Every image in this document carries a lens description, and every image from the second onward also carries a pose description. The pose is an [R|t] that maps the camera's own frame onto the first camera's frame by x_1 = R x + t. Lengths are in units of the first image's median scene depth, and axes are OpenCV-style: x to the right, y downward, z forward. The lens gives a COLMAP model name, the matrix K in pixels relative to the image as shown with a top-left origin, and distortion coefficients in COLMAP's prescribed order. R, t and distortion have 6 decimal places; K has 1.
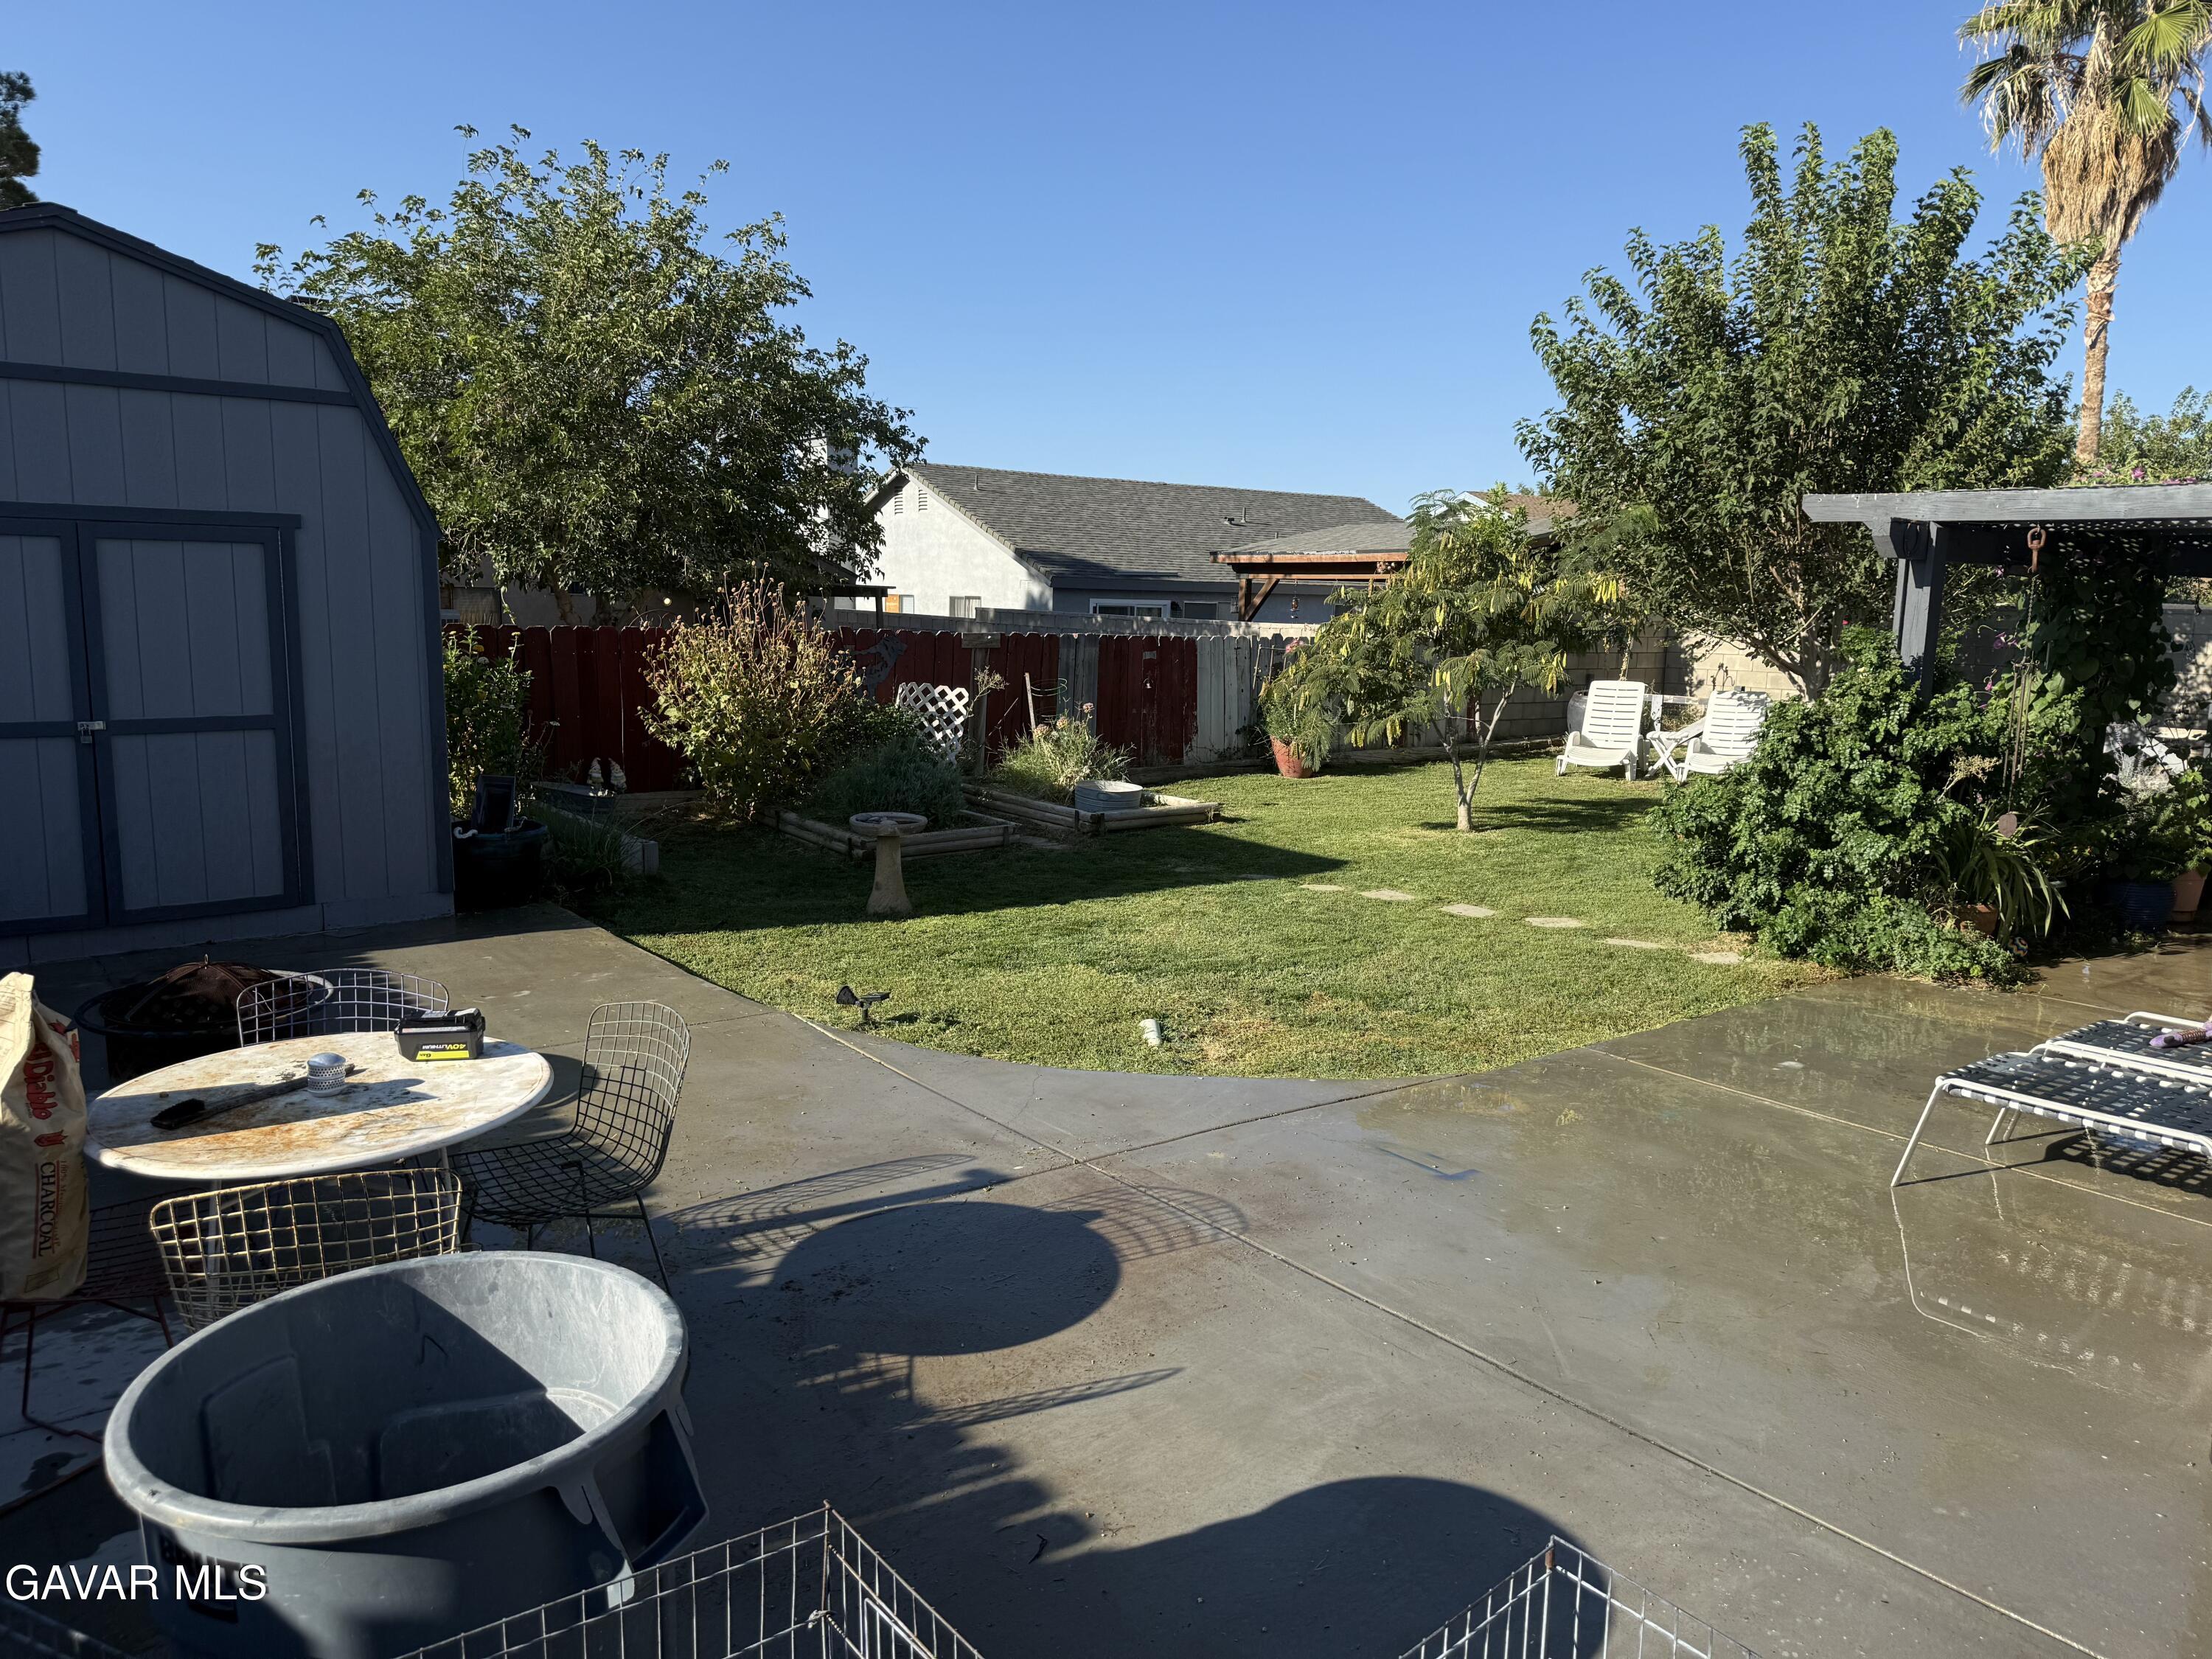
lens RADIAL K [[1588.2, 0, 1109.3], [0, 1588.2, 836.6], [0, 0, 1]] dist [0.035681, -0.033864]
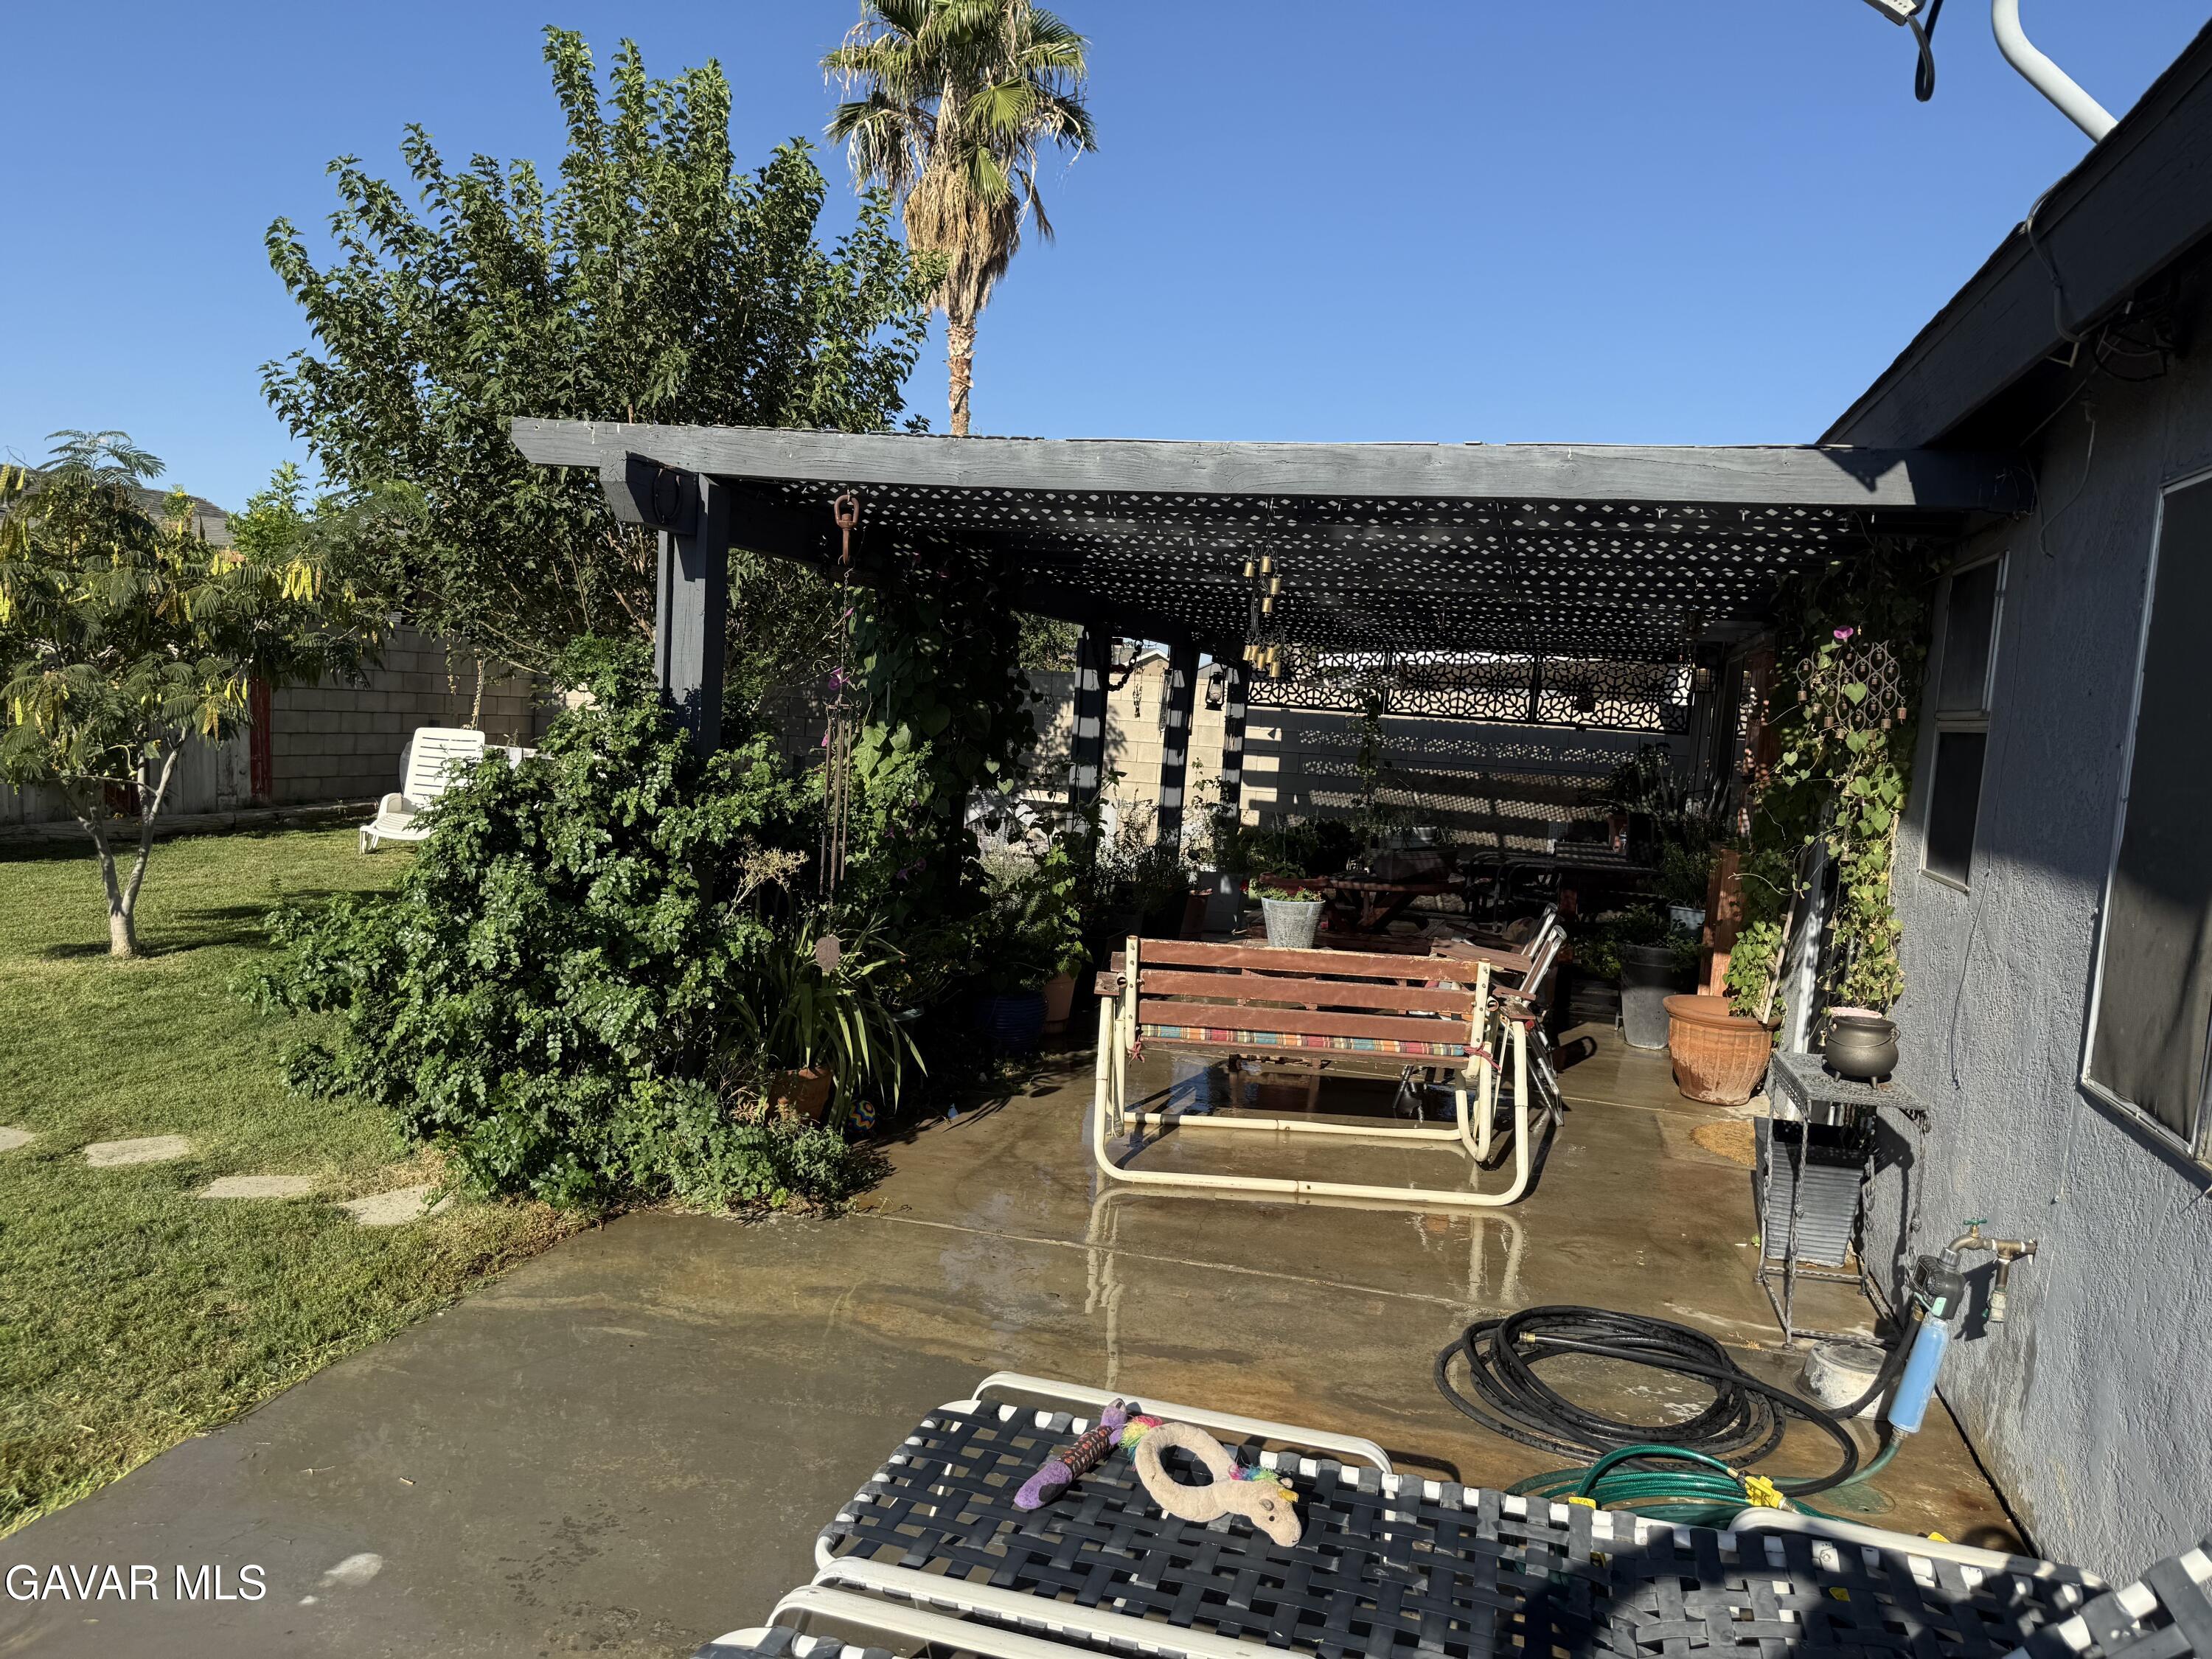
lens RADIAL K [[1554.2, 0, 1101.8], [0, 1554.2, 838.6], [0, 0, 1]] dist [0.121350, -0.188118]
pose [[0.811136, -0.022511, 0.584424, 0.244103], [0.041016, 0.998988, -0.018447, -0.032109], [-0.583418, 0.038934, 0.811238, 0.363768]]
